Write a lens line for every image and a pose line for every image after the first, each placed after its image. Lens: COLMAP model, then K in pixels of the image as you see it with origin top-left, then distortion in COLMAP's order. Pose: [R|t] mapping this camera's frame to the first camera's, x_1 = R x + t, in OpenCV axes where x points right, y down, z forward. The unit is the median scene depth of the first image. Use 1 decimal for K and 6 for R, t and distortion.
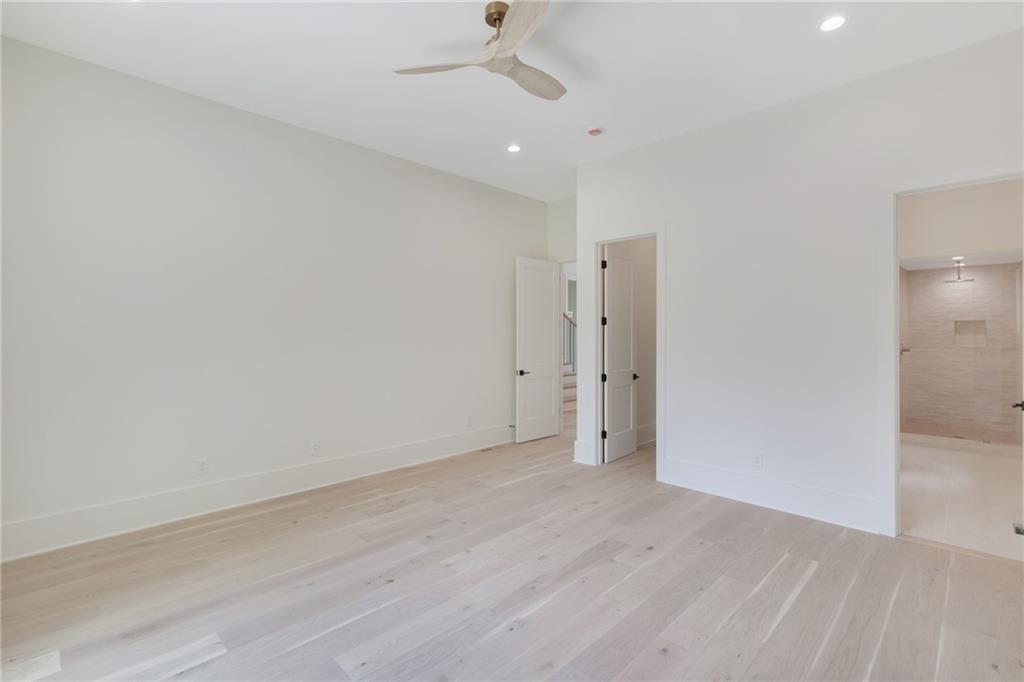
lens RADIAL K [[480.2, 0, 511.8], [0, 480.2, 336.9], [0, 0, 1]] dist [0.000753, -0.000130]
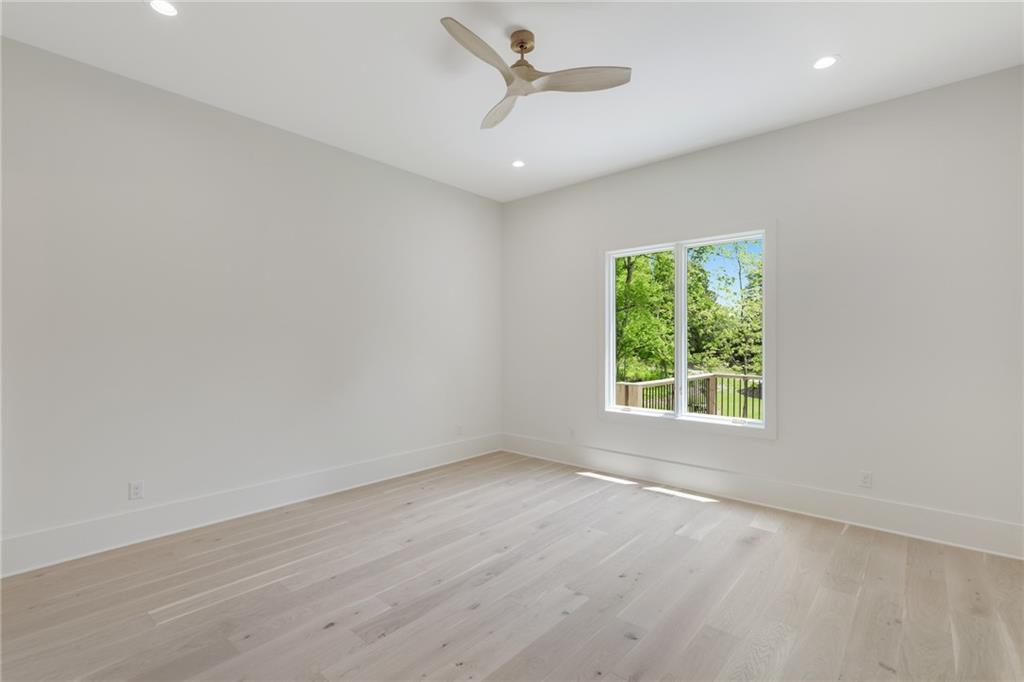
lens RADIAL K [[480.2, 0, 511.8], [0, 480.2, 336.9], [0, 0, 1]] dist [0.000753, -0.000130]
pose [[-0.998382, -0.004109, -0.056706, 0.052204], [-0.004014, 0.999990, -0.001786, -0.017825], [0.056712, -0.001556, -0.998389, 2.000005]]
